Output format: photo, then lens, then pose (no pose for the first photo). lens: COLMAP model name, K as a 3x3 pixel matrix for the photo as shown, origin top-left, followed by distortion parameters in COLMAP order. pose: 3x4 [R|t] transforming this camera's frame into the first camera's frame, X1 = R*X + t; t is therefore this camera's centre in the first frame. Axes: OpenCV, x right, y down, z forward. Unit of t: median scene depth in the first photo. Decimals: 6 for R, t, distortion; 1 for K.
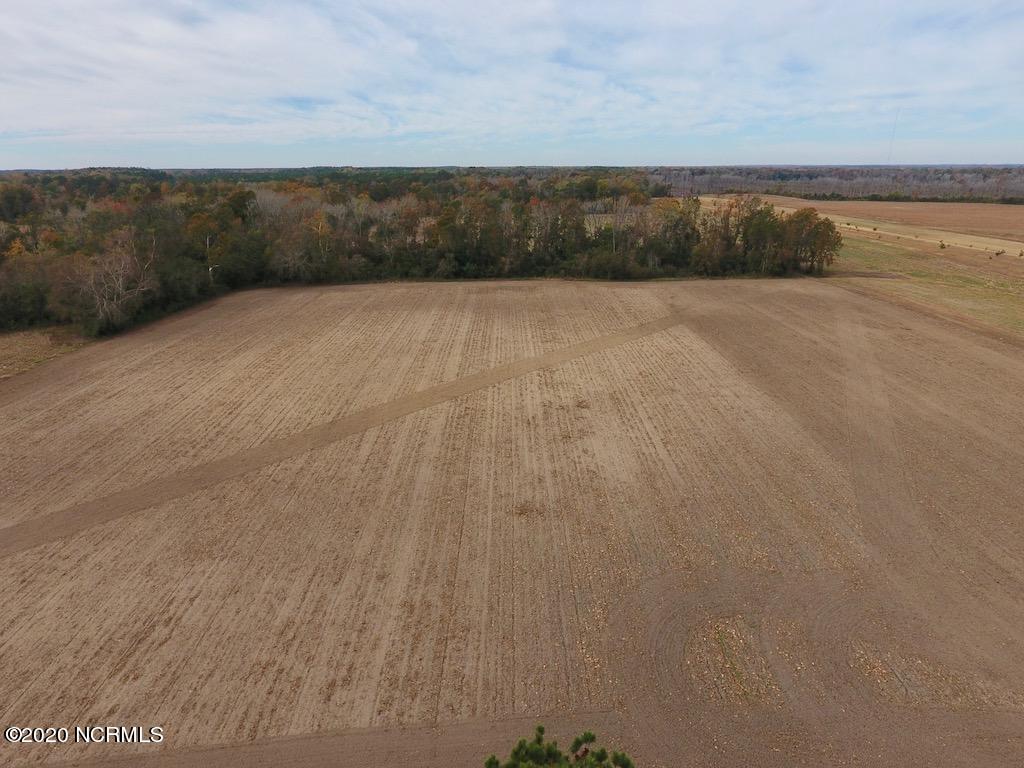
lens RADIAL K [[605.6, 0, 510.2], [0, 605.6, 380.4], [0, 0, 1]] dist [-0.003149, -0.000693]
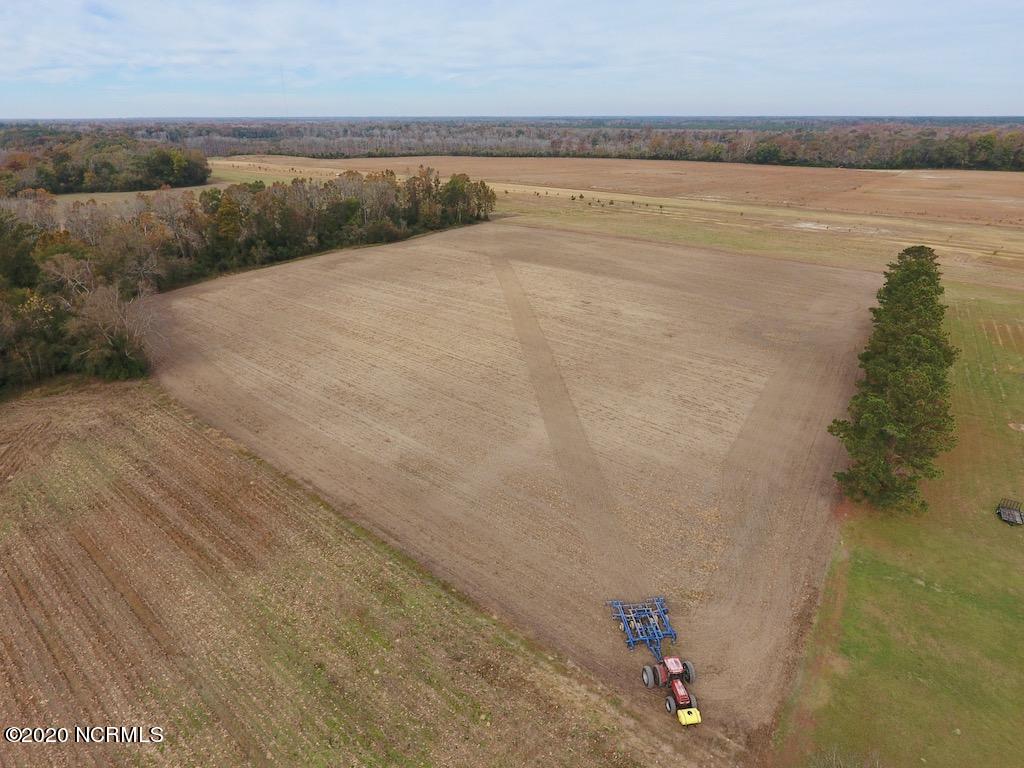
lens RADIAL K [[605.6, 0, 511.8], [0, 605.6, 384.1], [0, 0, 1]] dist [-0.003149, -0.000693]
pose [[0.628804, -0.310744, 0.712772, -1.304736], [0.255457, 0.948349, 0.188084, -0.117356], [-0.734402, 0.063814, 0.675708, -0.032771]]
